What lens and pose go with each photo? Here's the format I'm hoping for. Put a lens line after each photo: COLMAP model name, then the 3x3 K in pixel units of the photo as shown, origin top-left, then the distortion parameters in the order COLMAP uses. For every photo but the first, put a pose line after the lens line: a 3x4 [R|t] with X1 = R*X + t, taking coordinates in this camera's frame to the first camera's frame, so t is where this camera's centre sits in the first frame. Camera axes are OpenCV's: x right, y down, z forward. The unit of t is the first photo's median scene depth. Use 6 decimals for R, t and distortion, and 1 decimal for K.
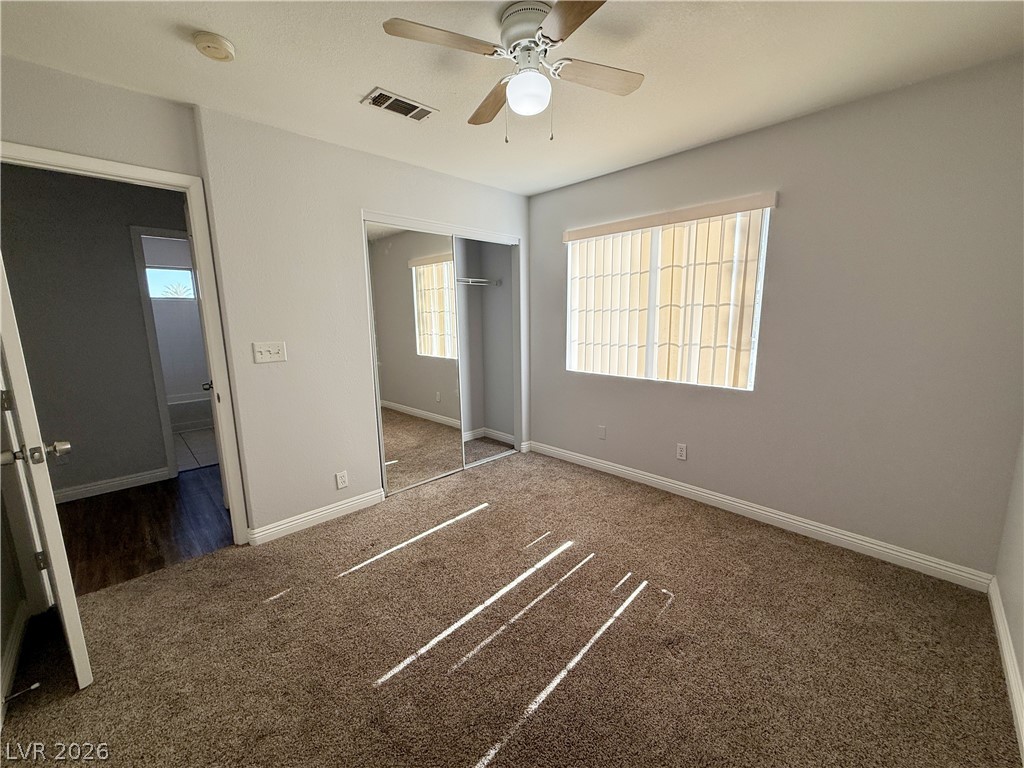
lens RADIAL K [[417.8, 0, 512.0], [0, 417.8, 384.0], [0, 0, 1]] dist [-0.000648, -0.000011]
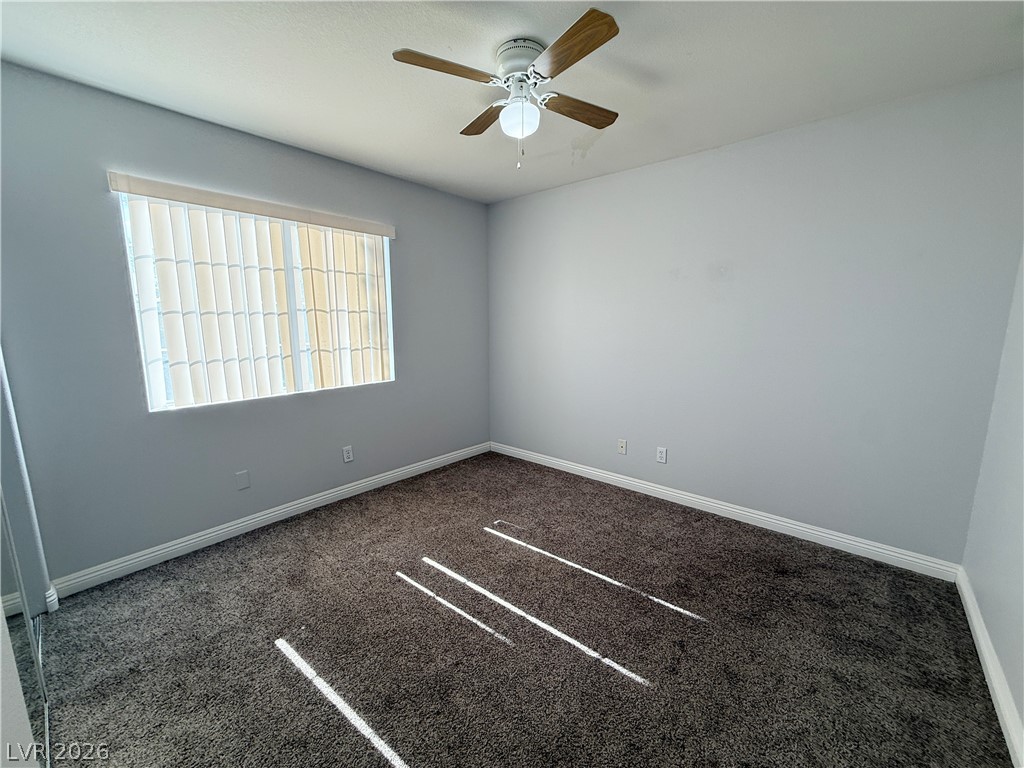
lens RADIAL K [[408.7, 0, 512.7], [0, 408.7, 385.4], [0, 0, 1]] dist [-0.000030, 0.000206]
pose [[-0.098712, -0.143949, 0.984650, -0.638093], [0.168786, 0.972723, 0.159126, -0.099087], [-0.980697, 0.181903, -0.071723, 0.695590]]
